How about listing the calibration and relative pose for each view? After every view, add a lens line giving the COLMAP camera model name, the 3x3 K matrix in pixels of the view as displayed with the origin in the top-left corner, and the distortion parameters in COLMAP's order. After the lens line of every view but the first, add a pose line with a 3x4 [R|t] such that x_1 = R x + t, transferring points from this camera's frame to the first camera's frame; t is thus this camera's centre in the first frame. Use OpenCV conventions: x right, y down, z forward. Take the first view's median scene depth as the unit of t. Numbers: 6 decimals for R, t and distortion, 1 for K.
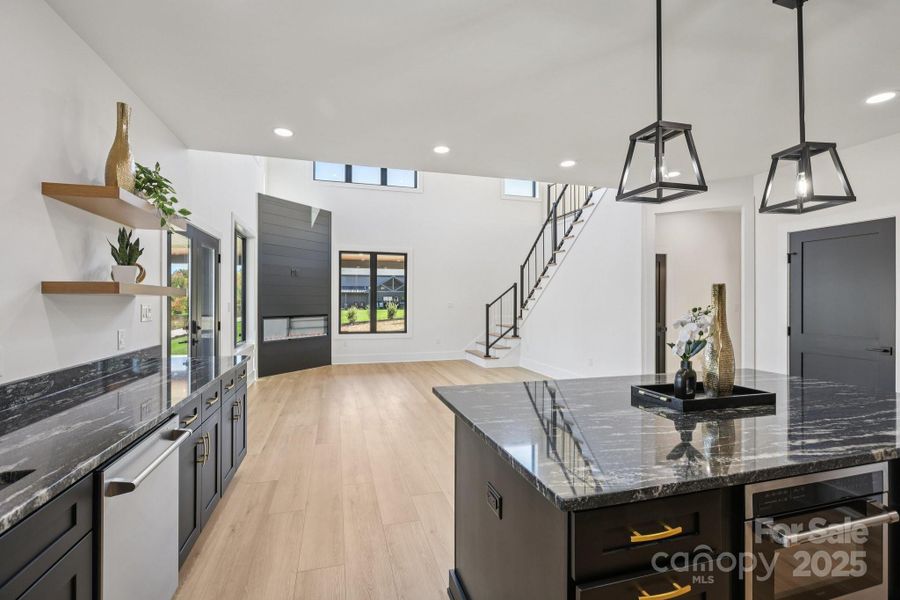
lens RADIAL K [[403.1, 0, 451.4], [0, 403.1, 295.4], [0, 0, 1]] dist [0.002240, 0.000394]
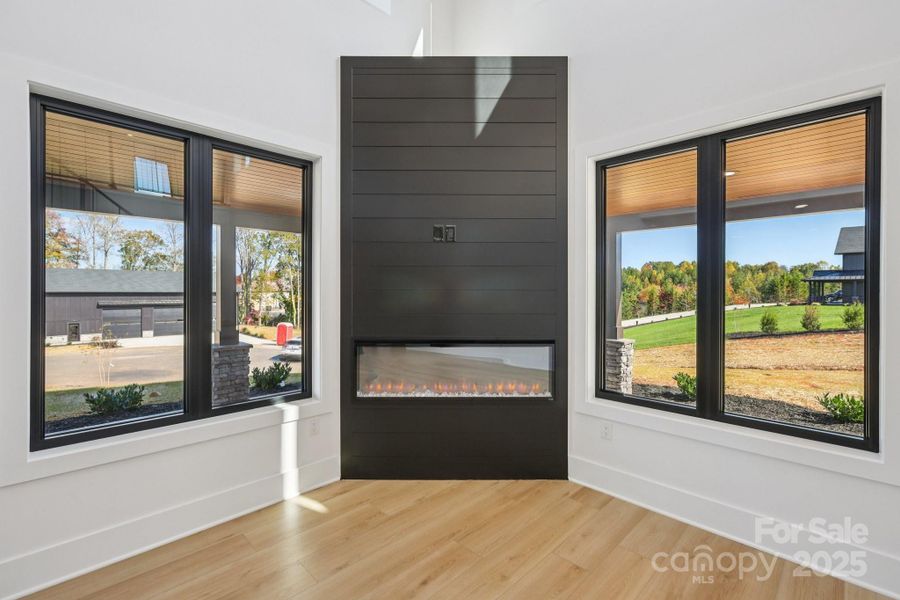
lens RADIAL K [[403.1, 0, 451.4], [0, 403.1, 295.4], [0, 0, 1]] dist [0.002240, 0.000394]
pose [[0.493846, 0.003825, -0.869541, -0.036065], [0.012487, 0.999856, 0.011490, -0.000291], [0.869459, -0.016532, 0.493728, 0.744470]]
